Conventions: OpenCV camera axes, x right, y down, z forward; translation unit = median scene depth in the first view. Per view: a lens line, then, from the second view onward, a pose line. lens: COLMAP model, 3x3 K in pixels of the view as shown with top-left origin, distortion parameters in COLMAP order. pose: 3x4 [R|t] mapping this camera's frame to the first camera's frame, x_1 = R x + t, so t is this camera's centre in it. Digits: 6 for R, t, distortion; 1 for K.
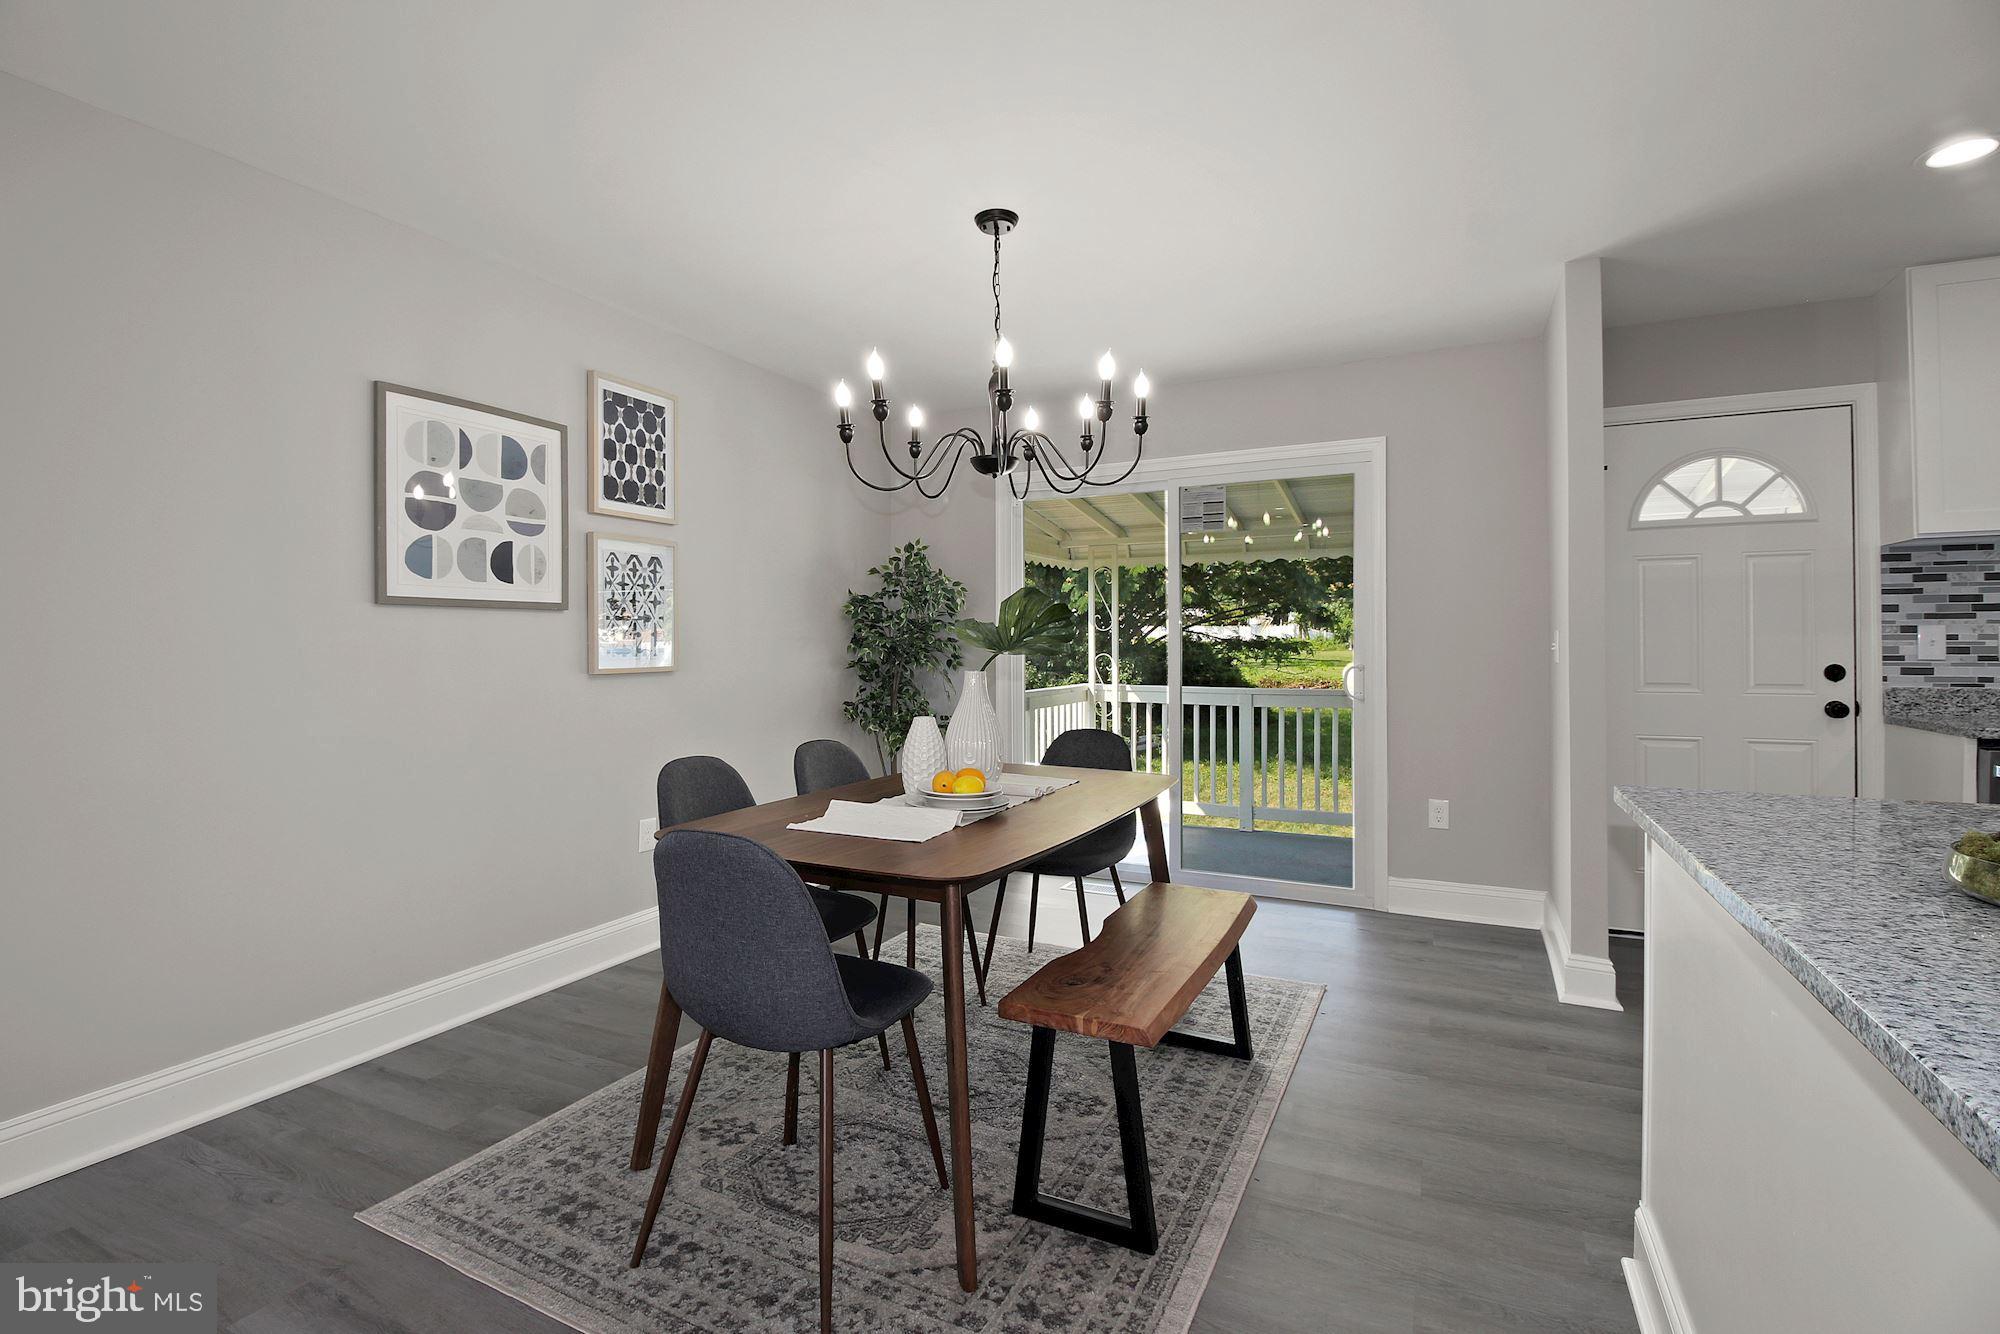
lens RADIAL K [[932.5, 0, 1008.5], [0, 932.5, 640.7], [0, 0, 1]] dist [-0.003155, -0.000470]
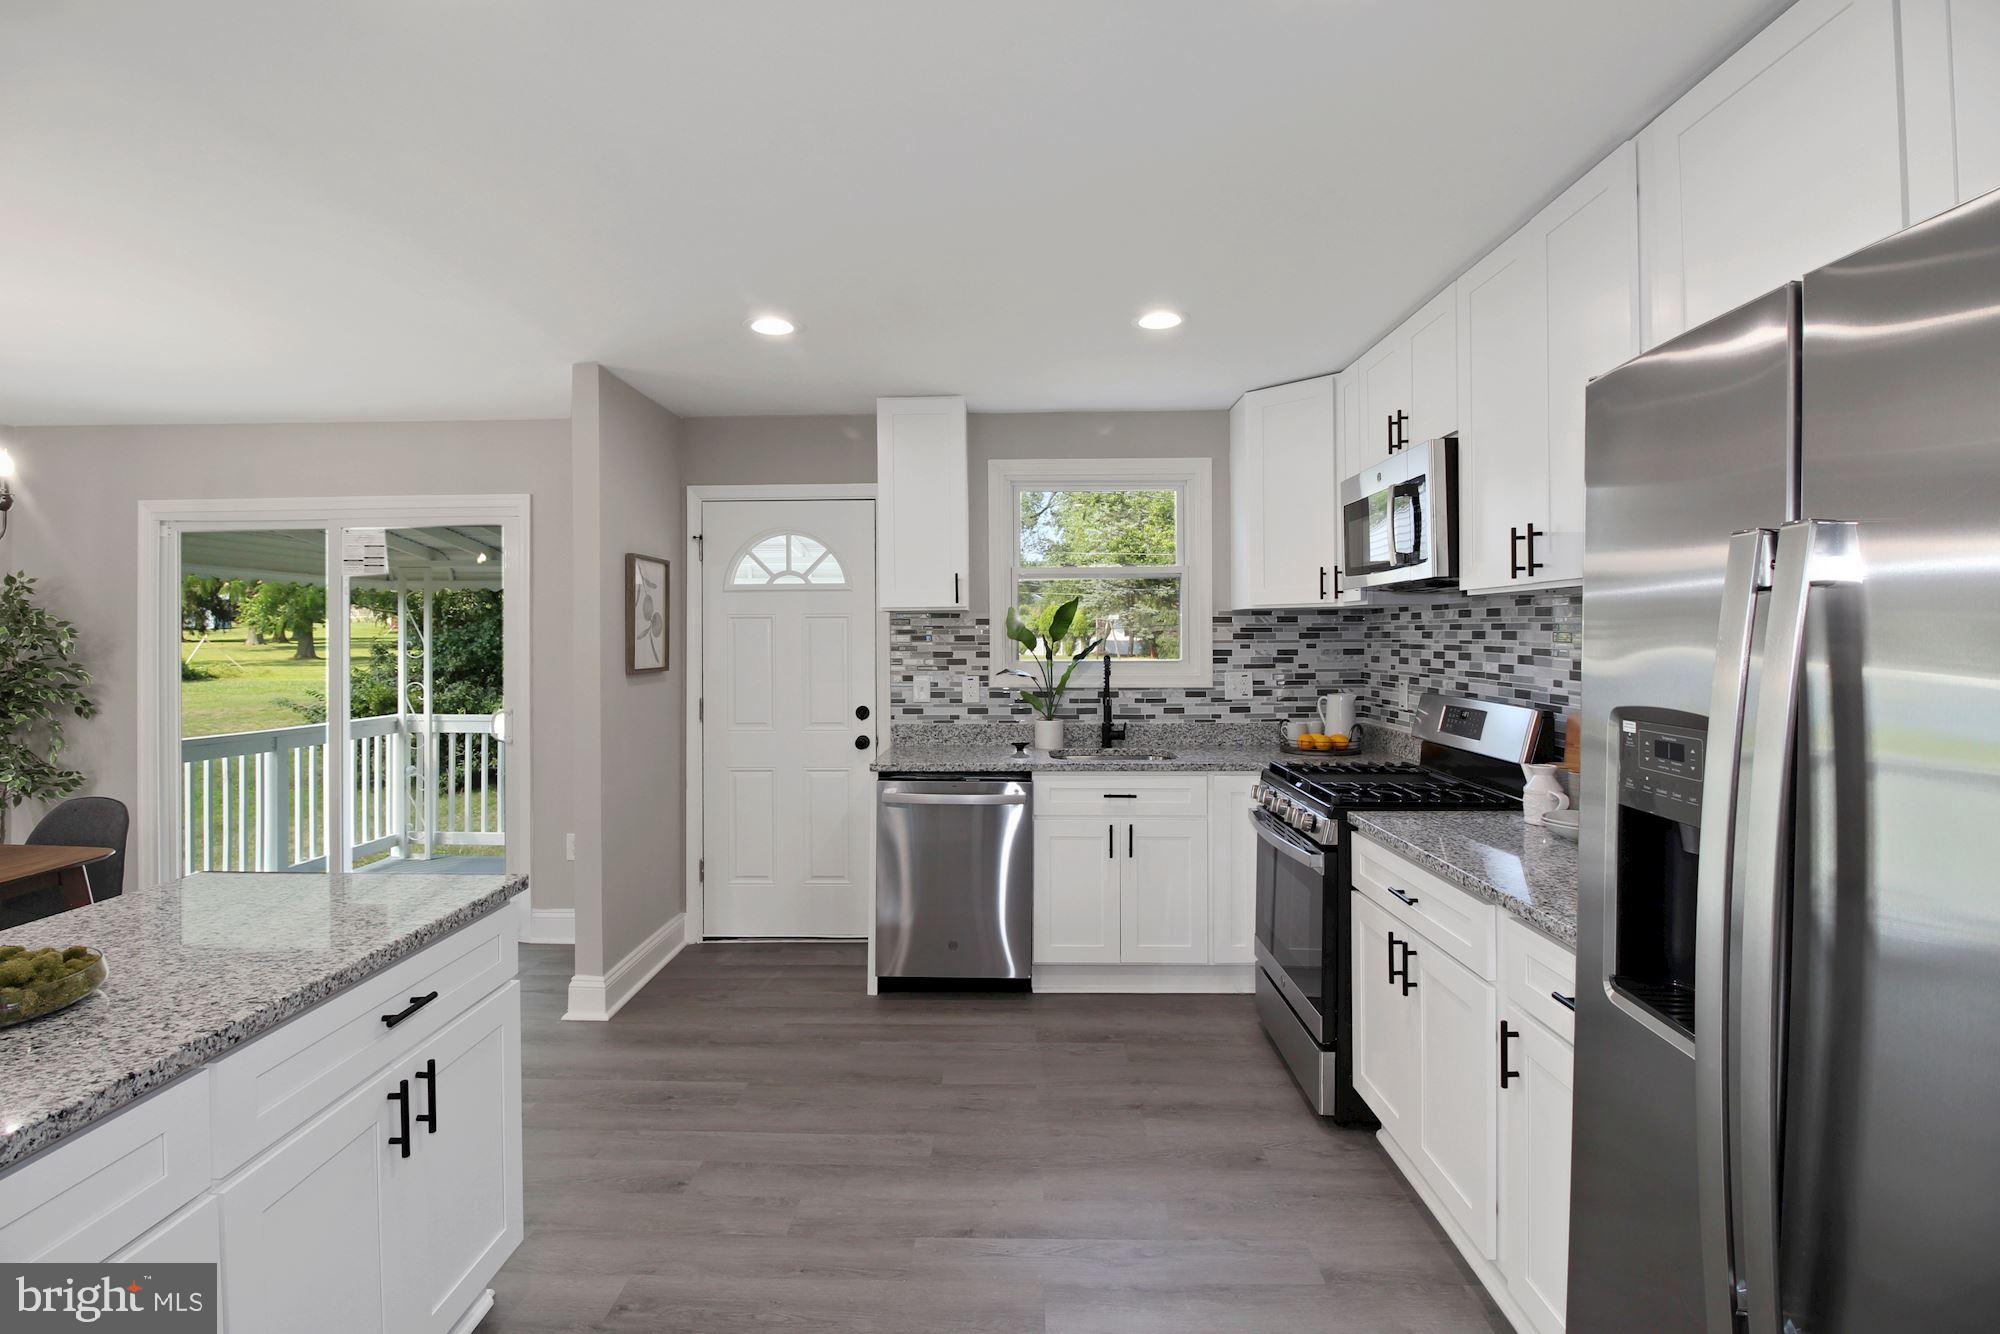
lens RADIAL K [[932.5, 0, 1008.5], [0, 932.5, 640.7], [0, 0, 1]] dist [-0.003155, -0.000470]
pose [[0.917140, -0.001218, 0.398563, 0.578887], [-0.000838, 0.999987, 0.004984, -0.070223], [-0.398564, -0.004905, 0.917128, -0.231697]]
